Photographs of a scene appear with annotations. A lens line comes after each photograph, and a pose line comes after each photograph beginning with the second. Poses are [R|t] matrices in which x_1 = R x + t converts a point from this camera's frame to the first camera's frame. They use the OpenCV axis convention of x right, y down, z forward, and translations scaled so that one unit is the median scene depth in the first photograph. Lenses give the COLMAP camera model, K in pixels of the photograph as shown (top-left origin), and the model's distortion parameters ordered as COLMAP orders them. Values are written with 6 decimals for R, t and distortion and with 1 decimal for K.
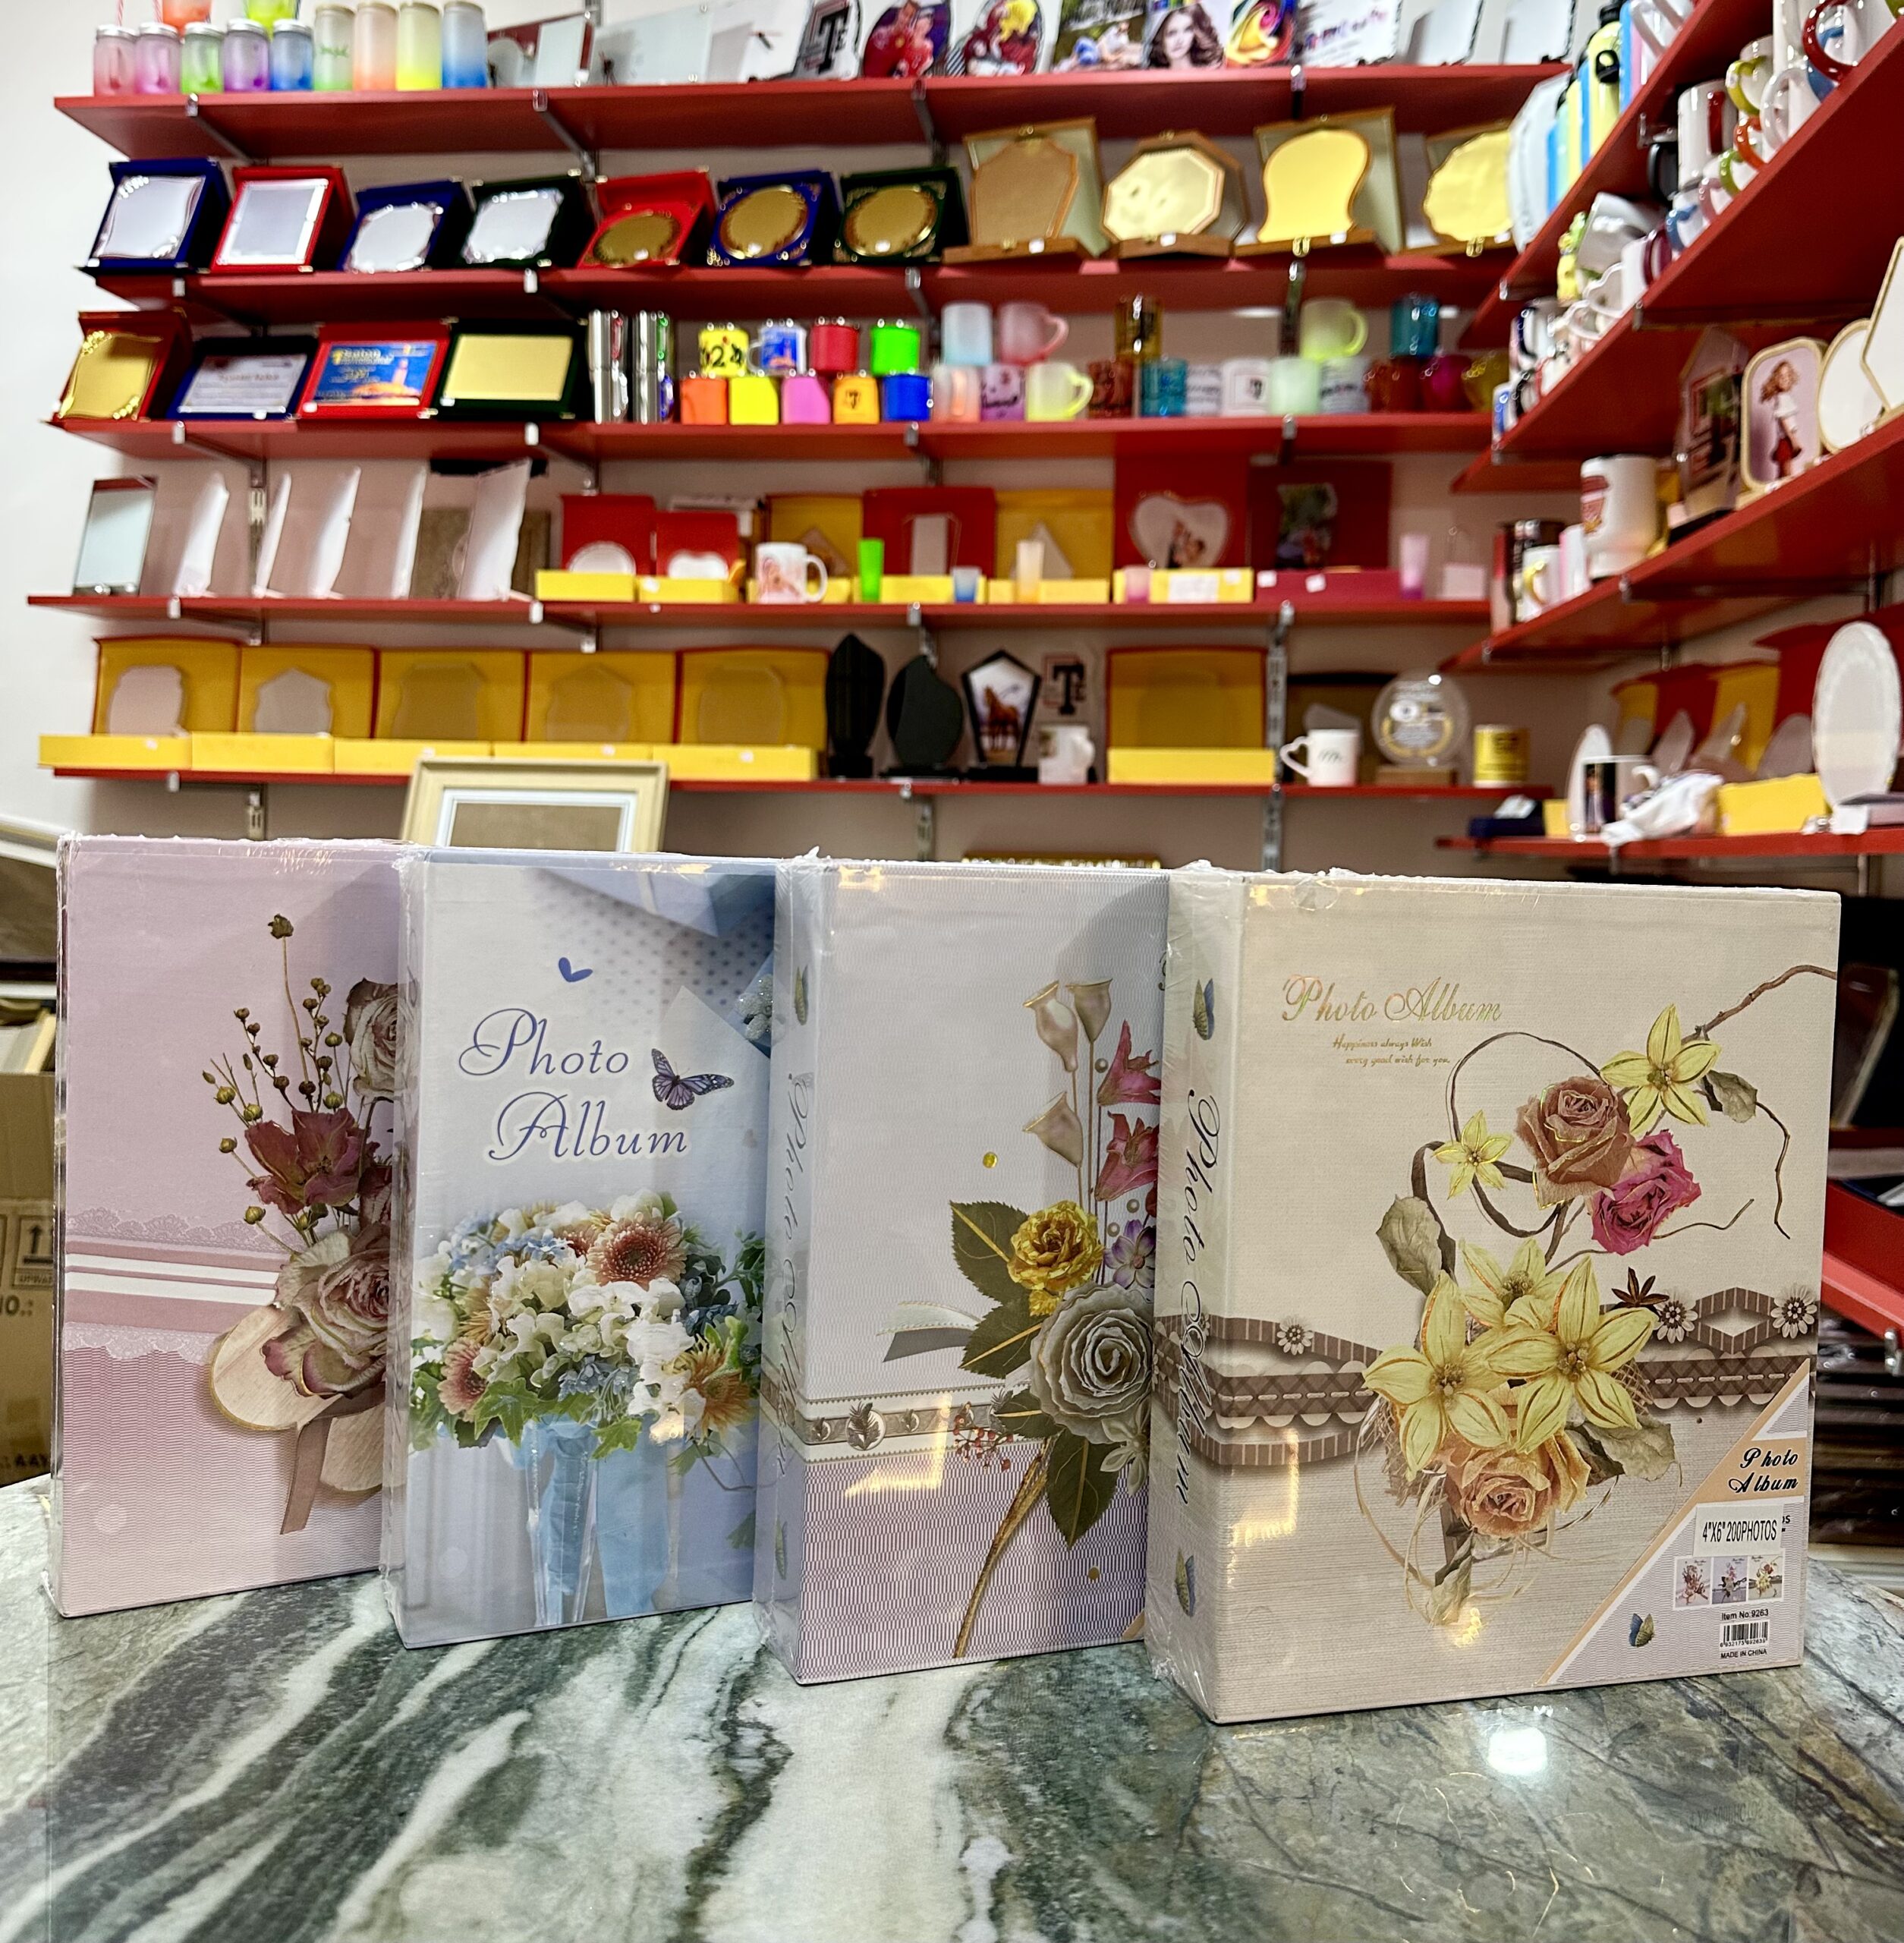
lens RADIAL K [[1863.6, 0, 935.4], [0, 1863.6, 924.6], [0, 0, 1]] dist [0.154726, -0.282796]
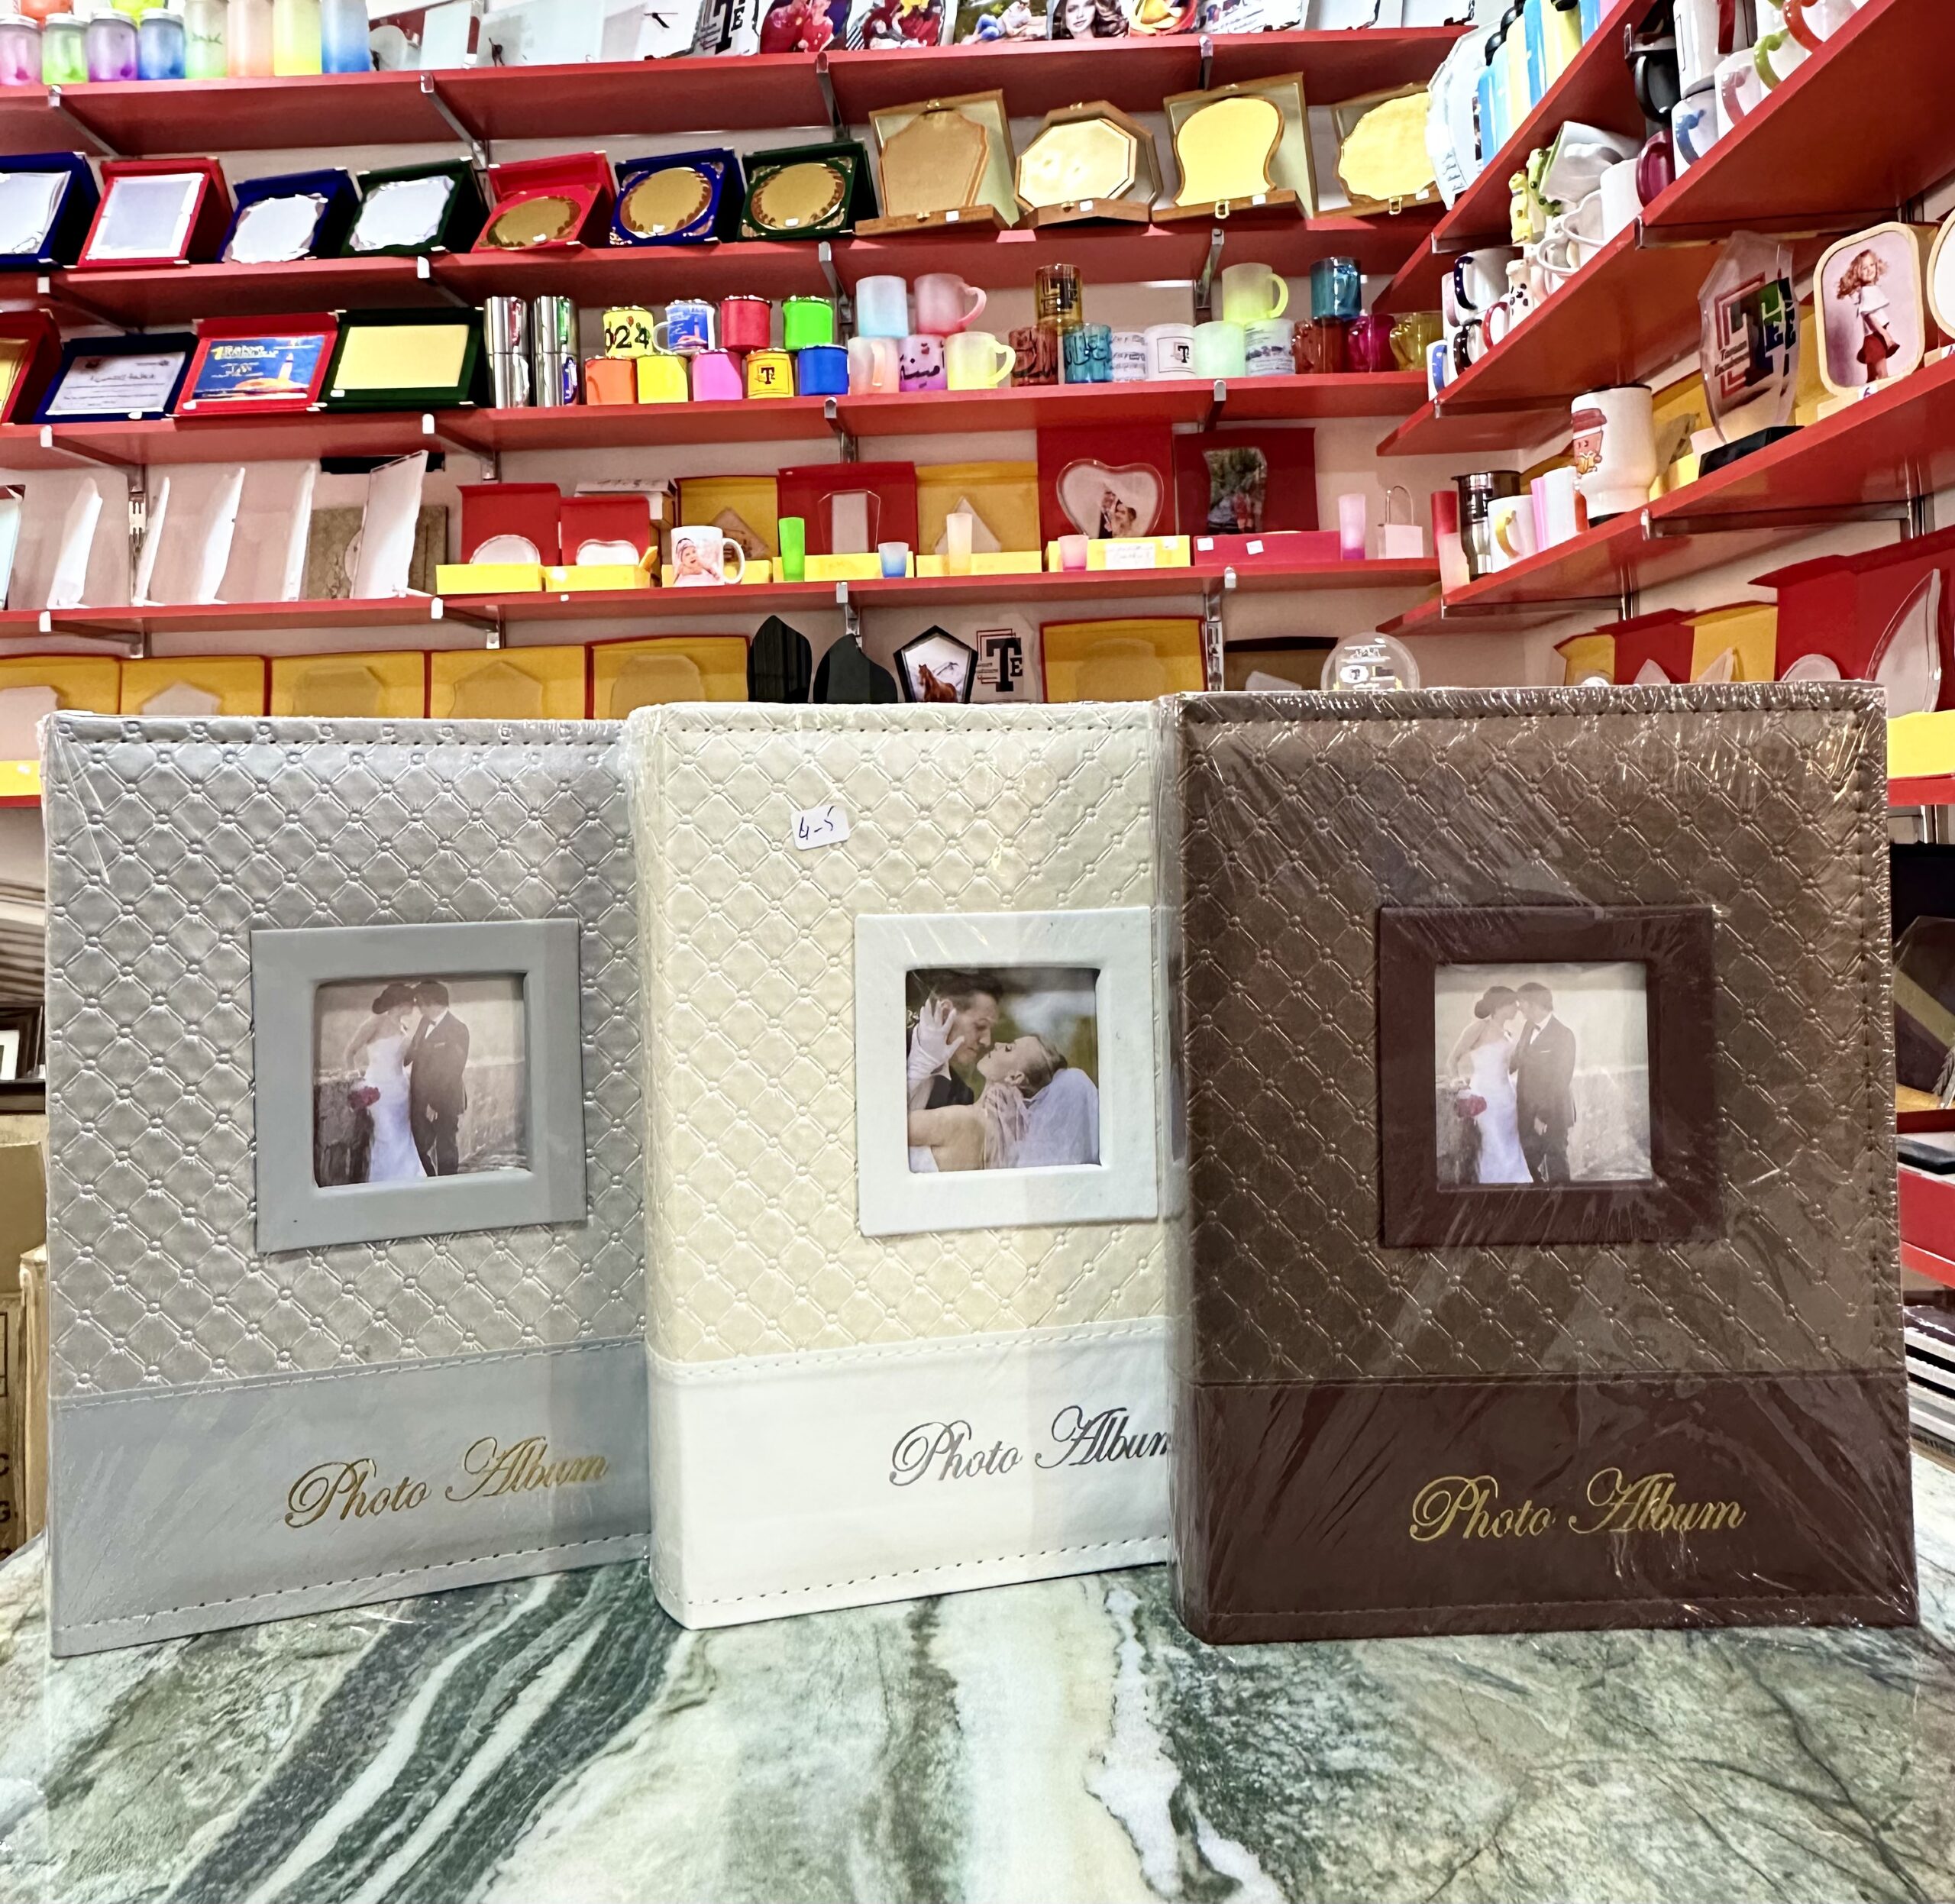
lens RADIAL K [[1719.4, 0, 935.7], [0, 1719.4, 799.5], [0, 0, 1]] dist [0.005630, 0.008901]
pose [[0.996143, -0.046620, 0.074340, -0.033383], [0.050982, 0.997020, -0.057899, -0.008611], [-0.071419, 0.061465, 0.995551, 0.136360]]
